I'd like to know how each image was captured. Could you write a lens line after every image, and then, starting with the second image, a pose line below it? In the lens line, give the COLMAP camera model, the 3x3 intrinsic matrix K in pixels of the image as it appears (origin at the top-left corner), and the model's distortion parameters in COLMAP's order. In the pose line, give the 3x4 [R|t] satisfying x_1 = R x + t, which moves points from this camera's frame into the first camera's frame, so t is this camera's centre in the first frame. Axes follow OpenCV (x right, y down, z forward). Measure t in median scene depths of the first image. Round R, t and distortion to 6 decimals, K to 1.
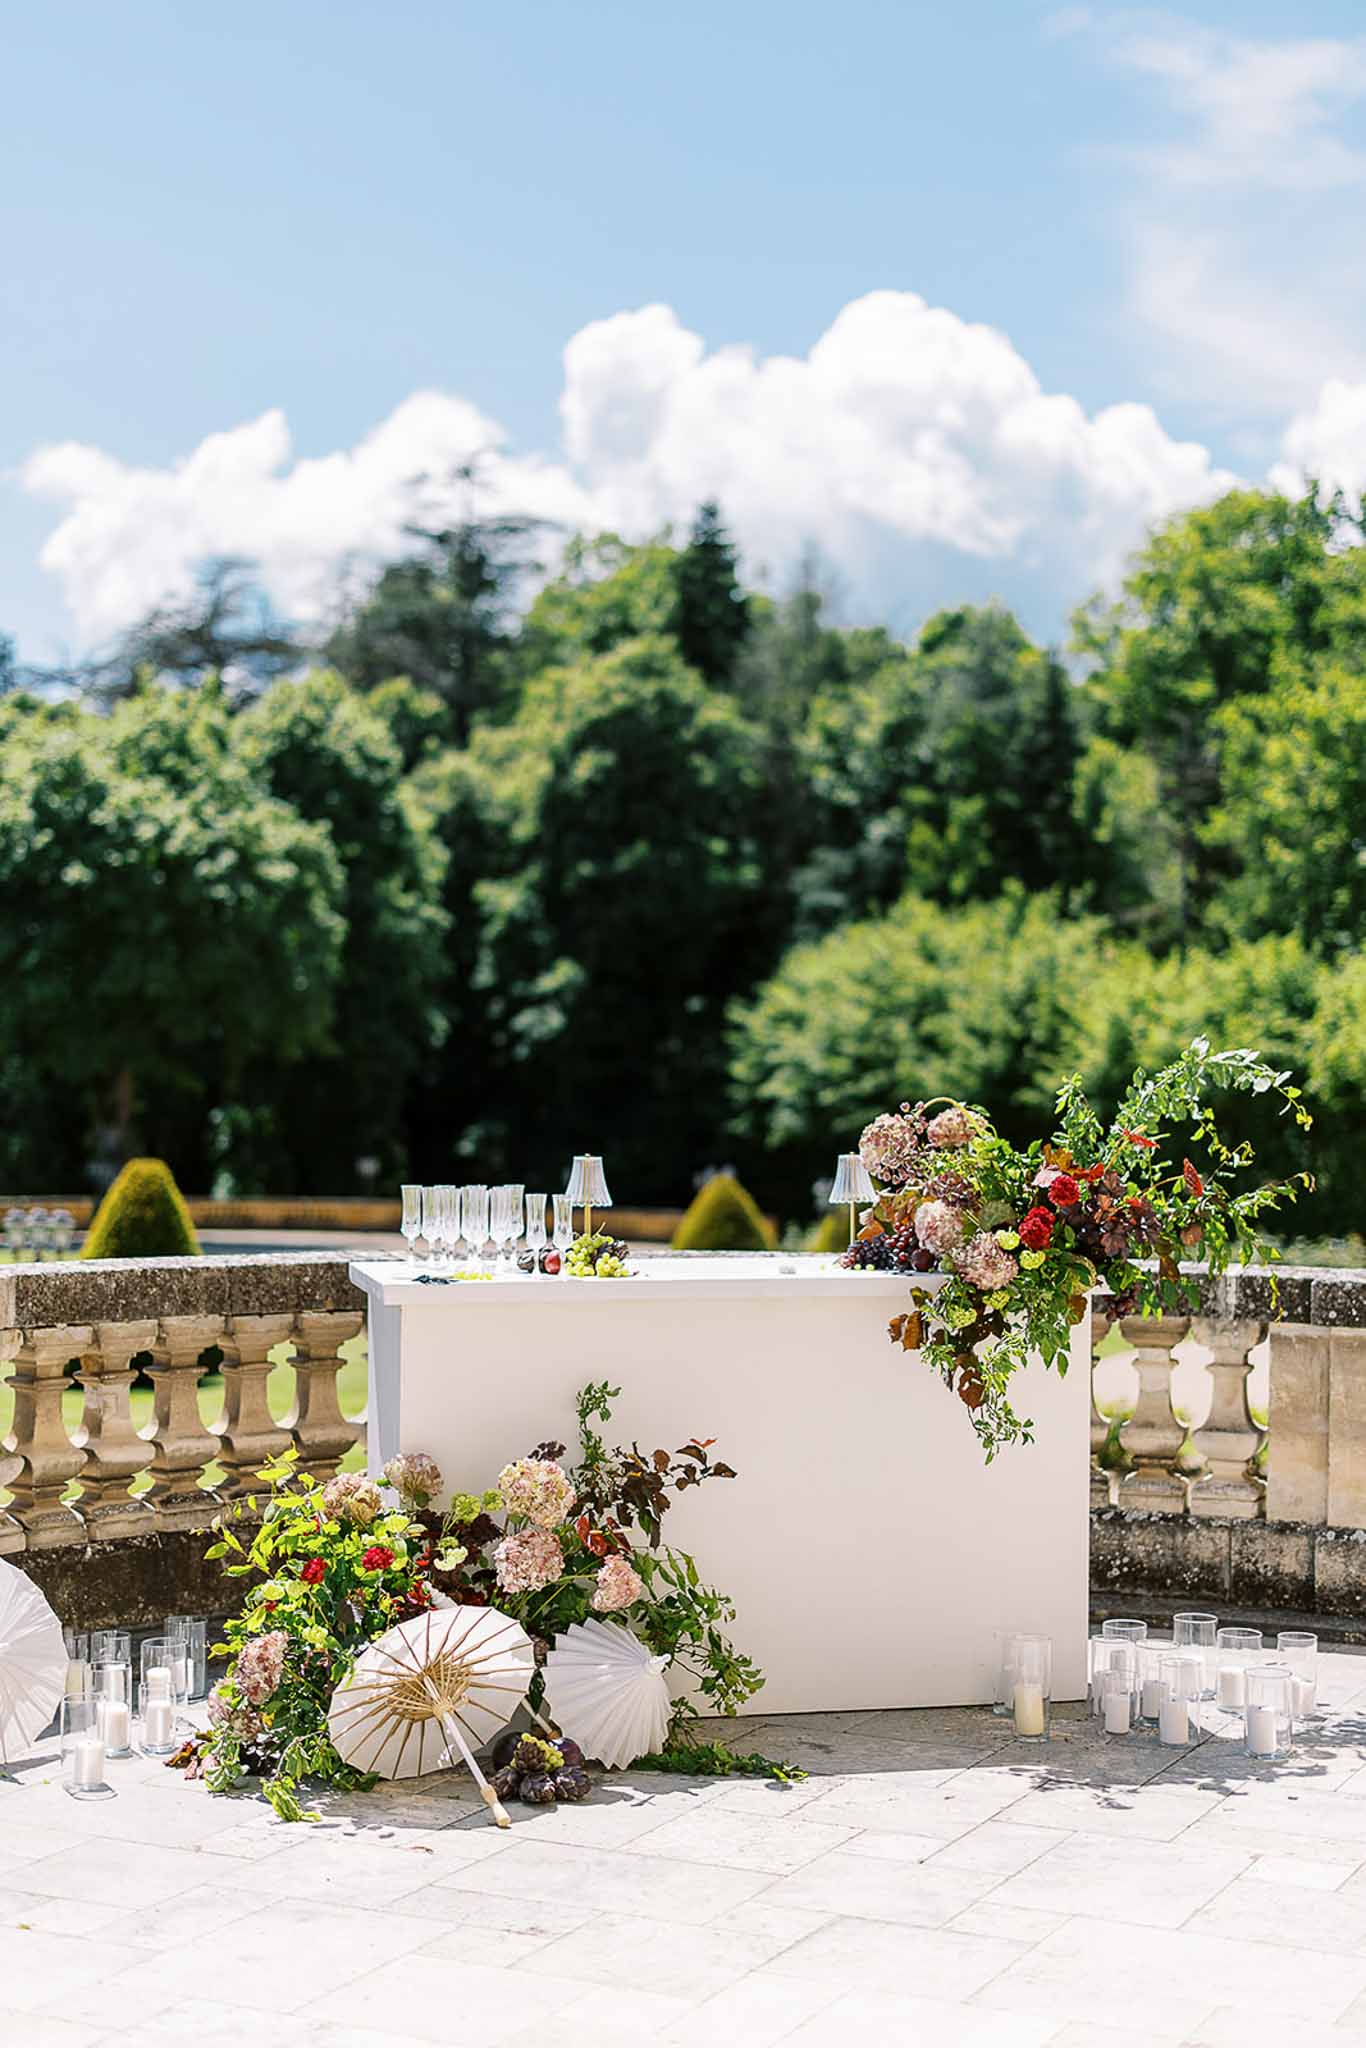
lens RADIAL K [[3026.1, 0, 688.8], [0, 3026.1, 992.5], [0, 0, 1]] dist [-0.007665, 0.047412]
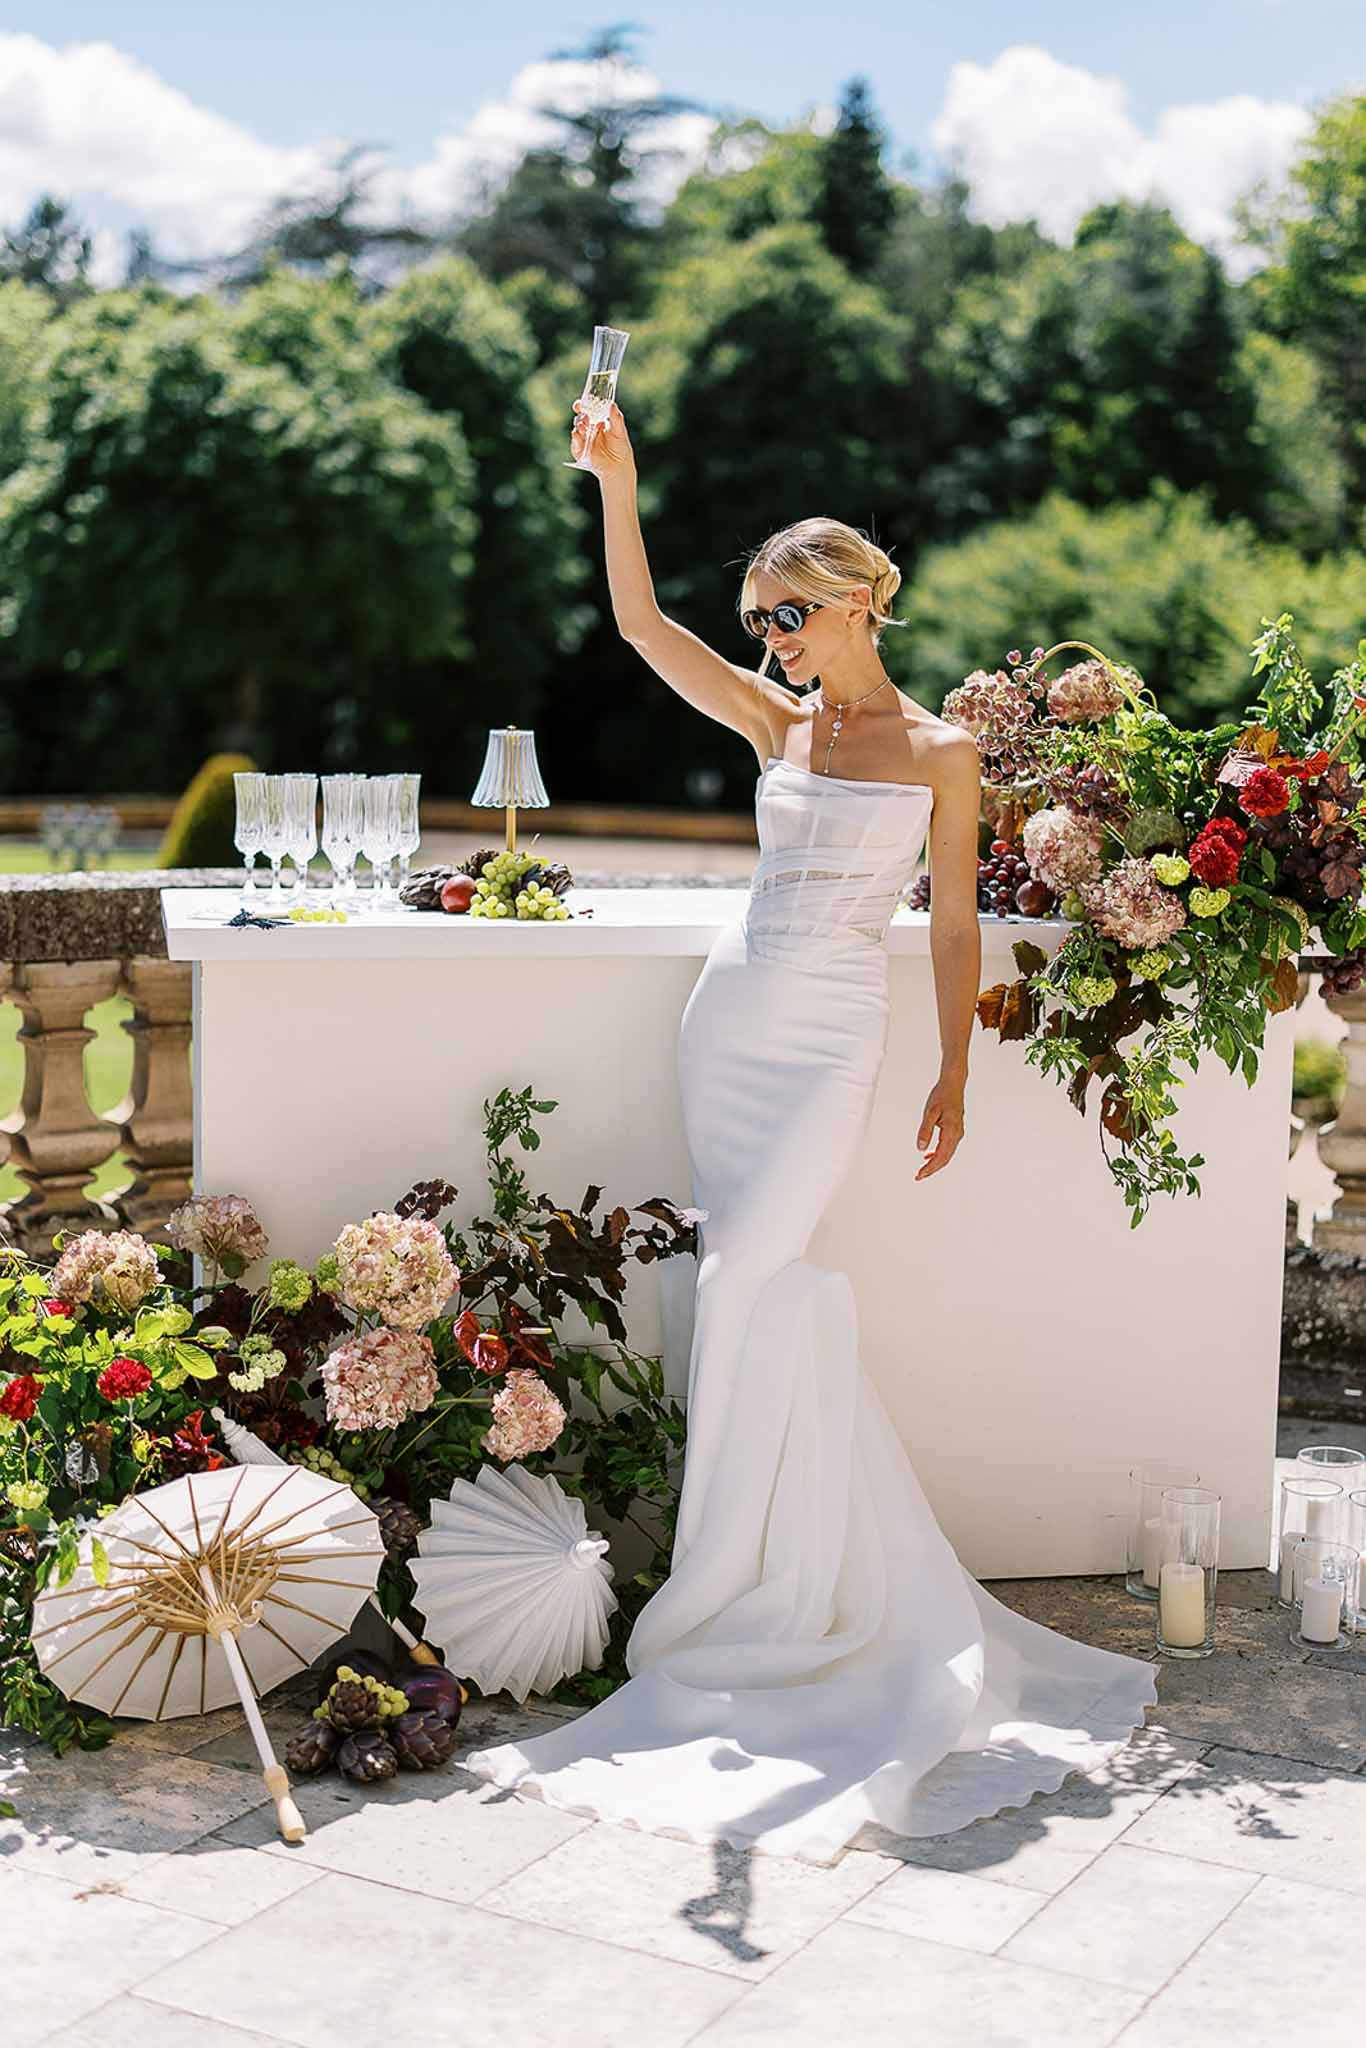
lens RADIAL K [[3026.1, 0, 688.8], [0, 3026.1, 992.5], [0, 0, 1]] dist [-0.007665, 0.047412]
pose [[0.998900, 0.015374, -0.044307, 0.027996], [-0.009532, 0.991578, 0.129160, 0.022177], [0.045919, -0.128596, 0.990633, 0.306984]]
